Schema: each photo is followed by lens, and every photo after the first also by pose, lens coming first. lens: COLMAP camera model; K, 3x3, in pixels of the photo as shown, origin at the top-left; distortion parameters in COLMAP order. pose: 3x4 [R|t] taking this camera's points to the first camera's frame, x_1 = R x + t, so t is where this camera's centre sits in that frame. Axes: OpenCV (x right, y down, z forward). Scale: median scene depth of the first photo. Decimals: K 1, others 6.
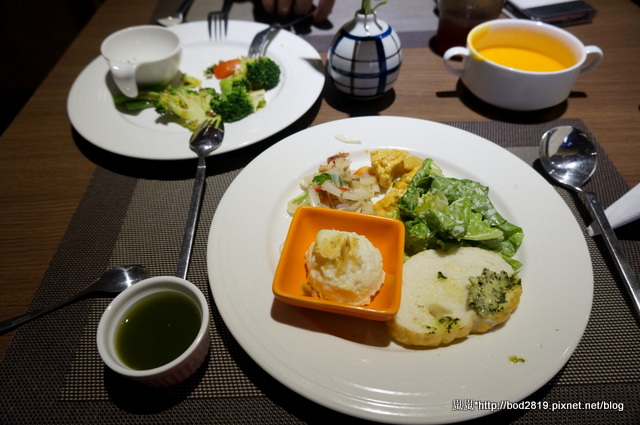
lens RADIAL K [[432.2, 0, 320.0], [0, 432.2, 212.5], [0, 0, 1]] dist [-0.054612, 0.052619]
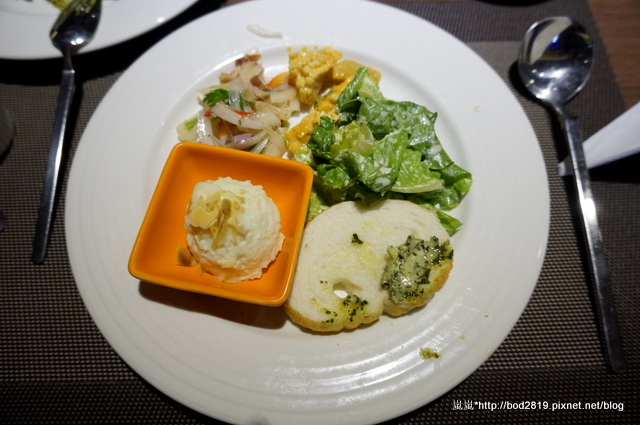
lens RADIAL K [[432.2, 0, 320.0], [0, 432.2, 212.5], [0, 0, 1]] dist [-0.054612, 0.052619]
pose [[0.999809, 0.007372, 0.018107, 0.188099], [-0.012885, 0.945033, 0.326721, -0.147776], [-0.014703, -0.326892, 0.944947, 0.251811]]
